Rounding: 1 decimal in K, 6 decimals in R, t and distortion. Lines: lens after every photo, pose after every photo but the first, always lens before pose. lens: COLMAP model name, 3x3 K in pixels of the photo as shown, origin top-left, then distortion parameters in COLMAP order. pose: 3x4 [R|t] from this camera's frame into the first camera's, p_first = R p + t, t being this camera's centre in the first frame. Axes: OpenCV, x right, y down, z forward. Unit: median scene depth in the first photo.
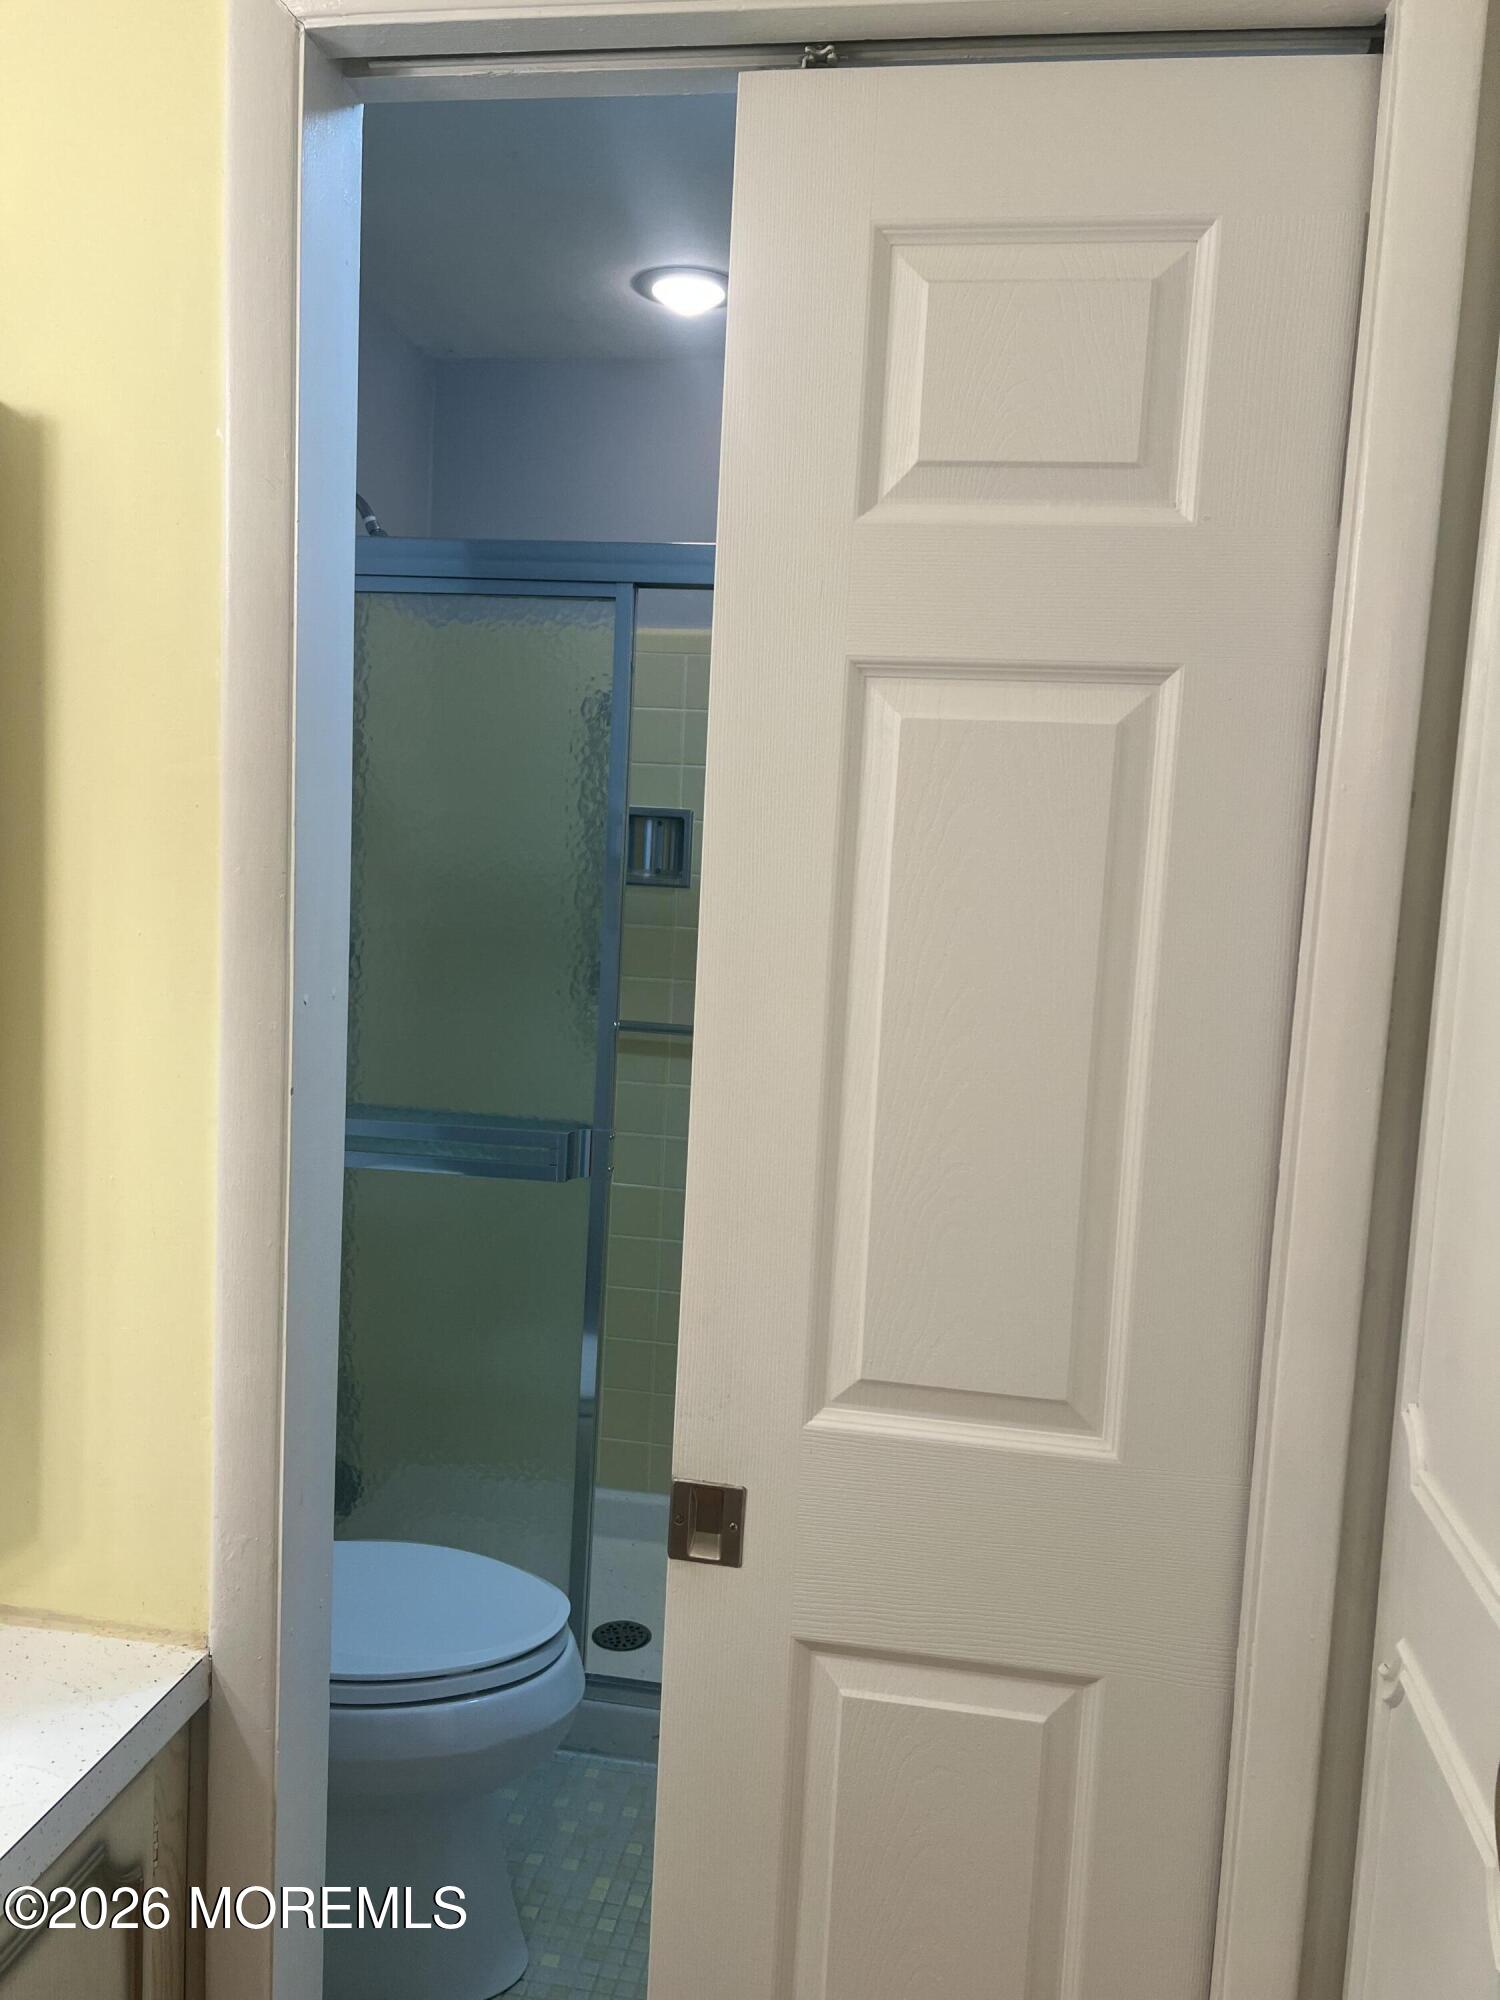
lens RADIAL K [[1499.2, 0, 737.6], [0, 1499.2, 1009.9], [0, 0, 1]] dist [0.037686, -0.041419]
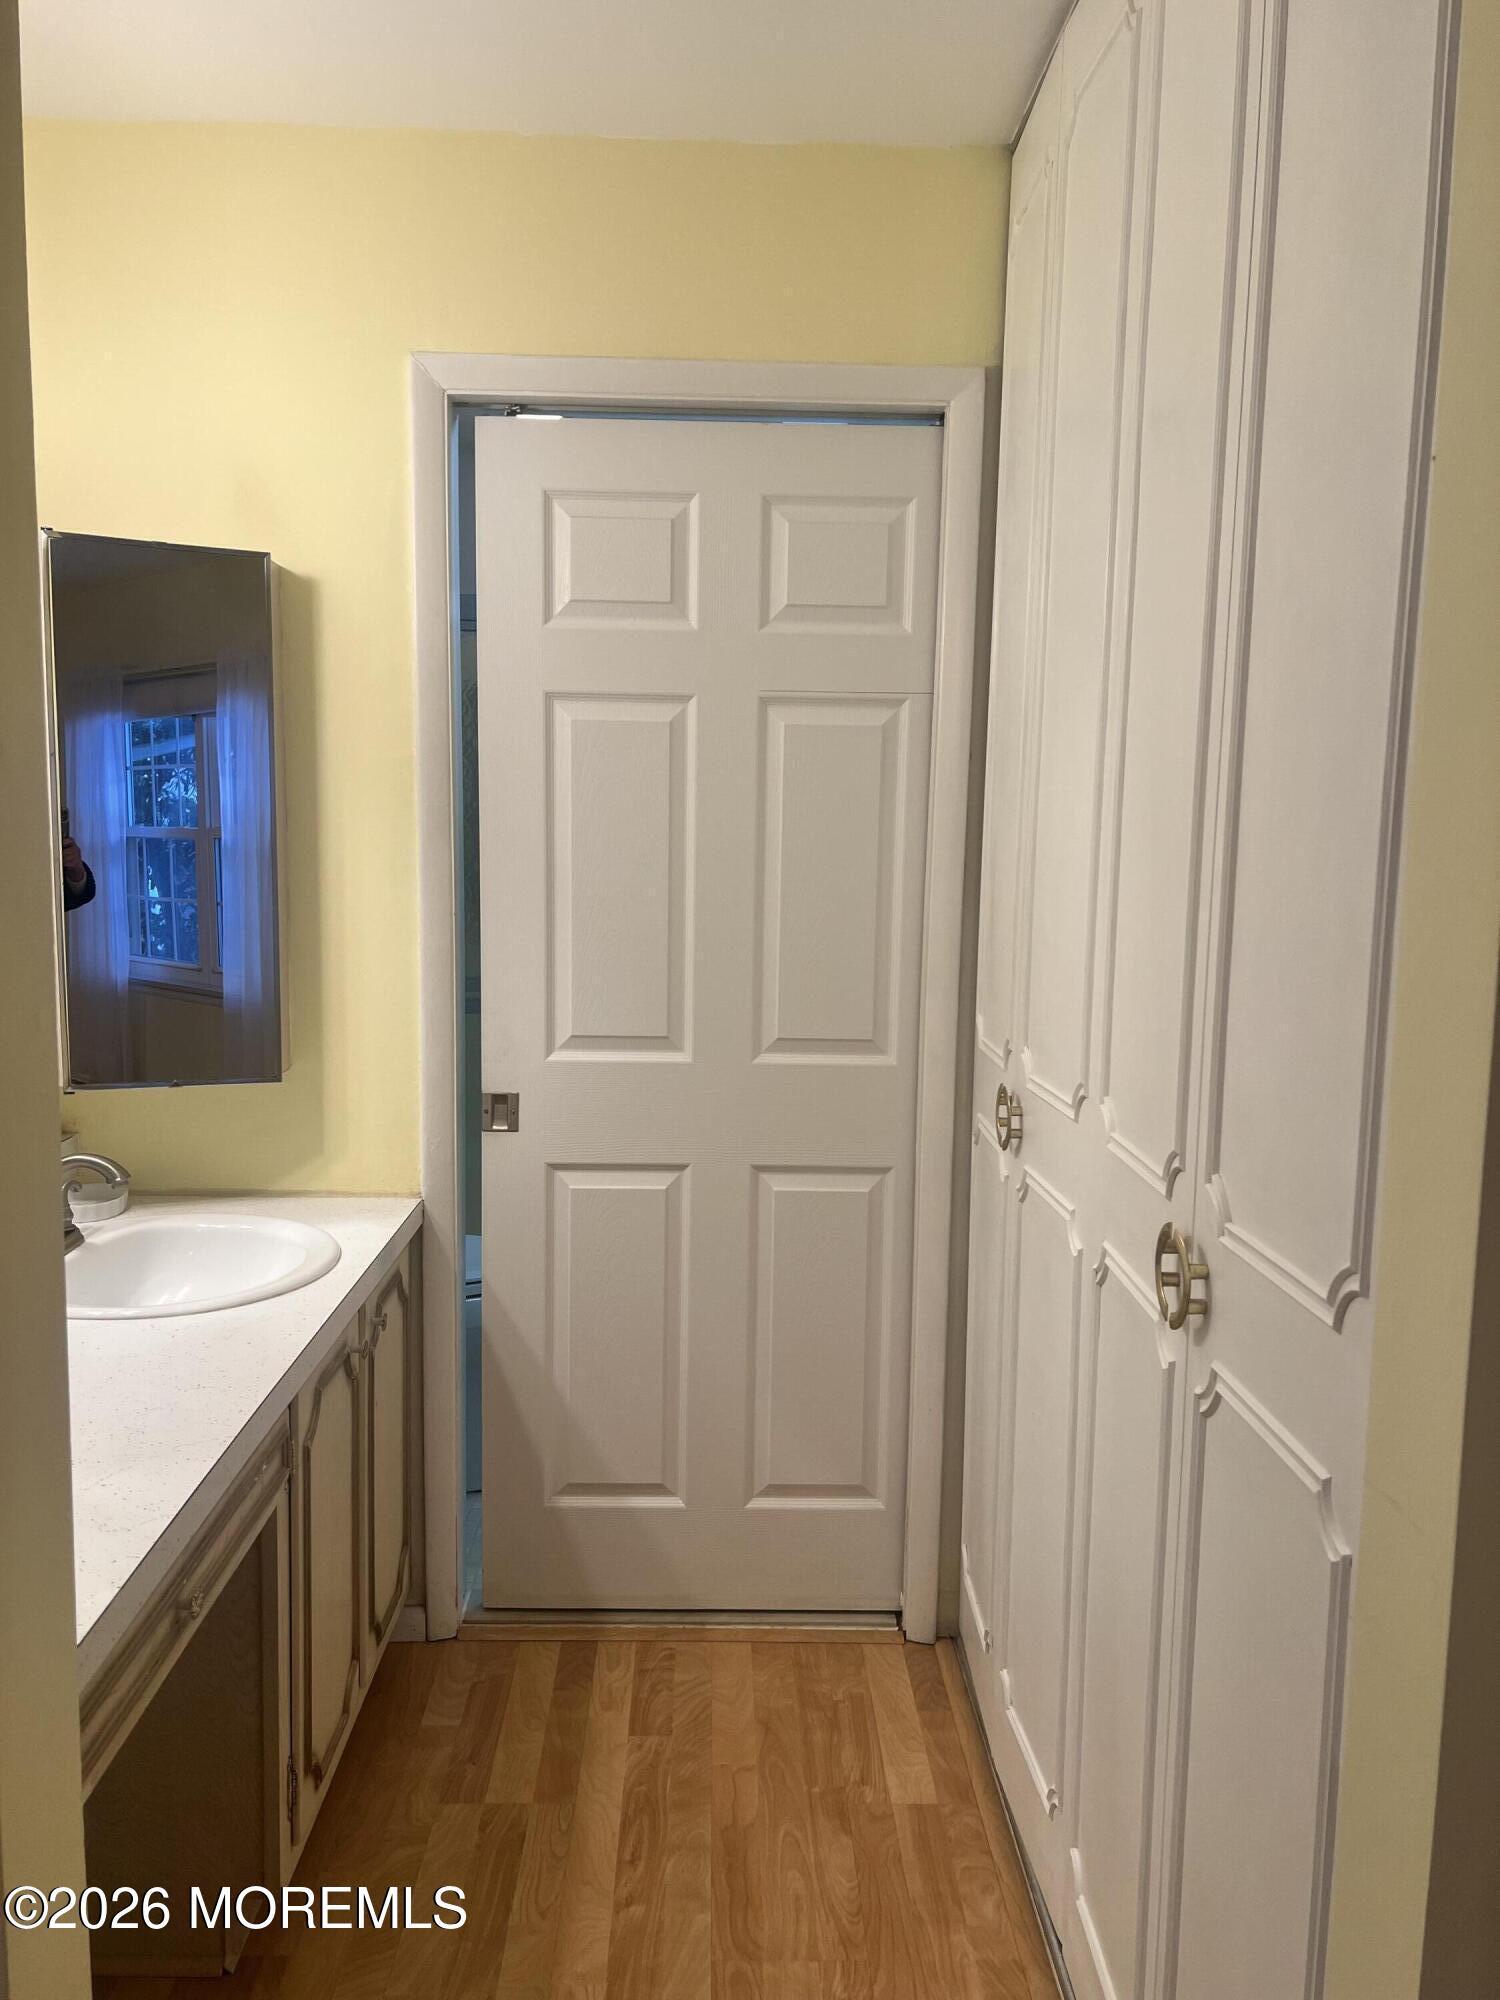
lens RADIAL K [[1499.2, 0, 757.4], [0, 1499.2, 1009.4], [0, 0, 1]] dist [0.037686, -0.041419]
pose [[0.979341, -0.061224, 0.192727, -0.065549], [0.055801, 0.997882, 0.033447, 0.155754], [-0.194366, -0.022001, 0.980682, -1.125683]]
